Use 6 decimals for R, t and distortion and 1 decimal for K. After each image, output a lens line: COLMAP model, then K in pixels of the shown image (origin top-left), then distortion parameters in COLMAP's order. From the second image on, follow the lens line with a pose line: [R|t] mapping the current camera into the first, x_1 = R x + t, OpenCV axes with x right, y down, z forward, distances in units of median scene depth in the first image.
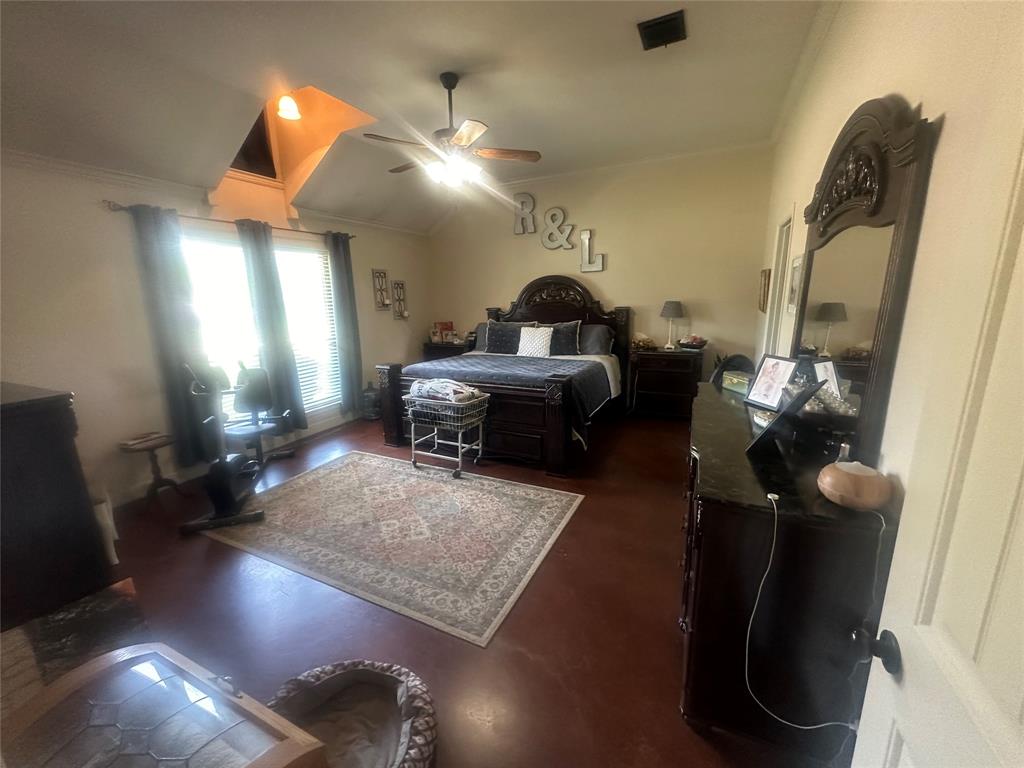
lens RADIAL K [[410.3, 0, 509.4], [0, 410.3, 387.7], [0, 0, 1]] dist [-0.000111, 0.000212]
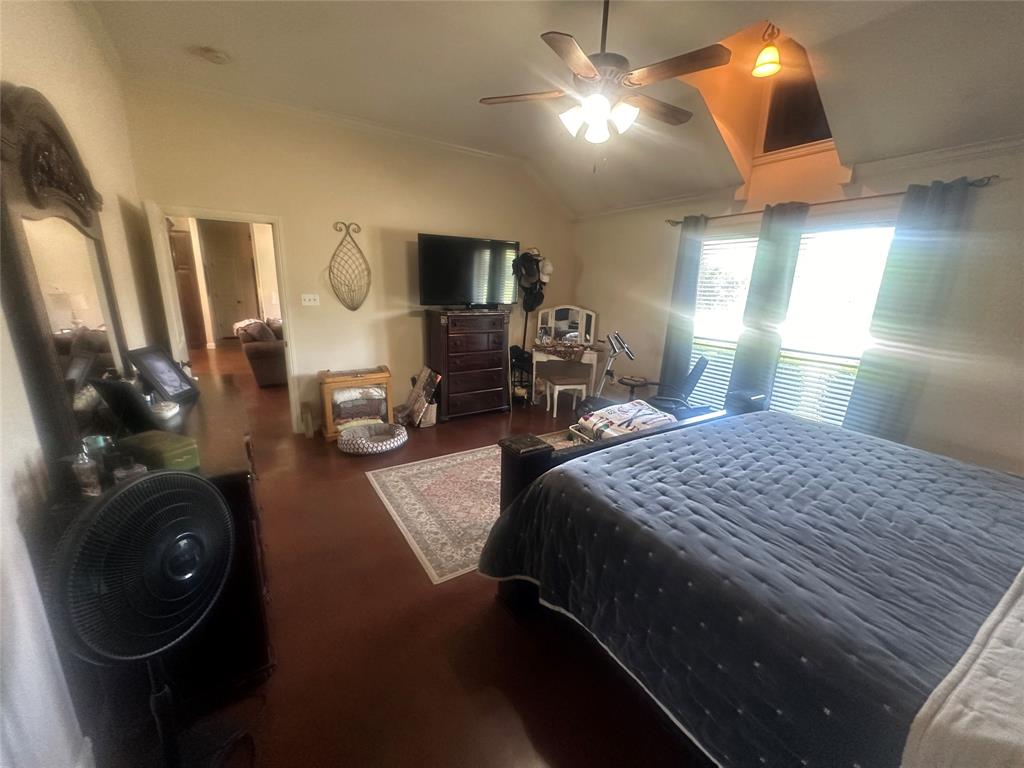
lens RADIAL K [[410.3, 0, 506.7], [0, 410.3, 383.3], [0, 0, 1]] dist [-0.000111, 0.000212]
pose [[-0.516834, 0.214141, -0.828871, 0.670894], [-0.204867, 0.909140, 0.362622, -0.342957], [0.831212, 0.357223, -0.426004, 1.376171]]
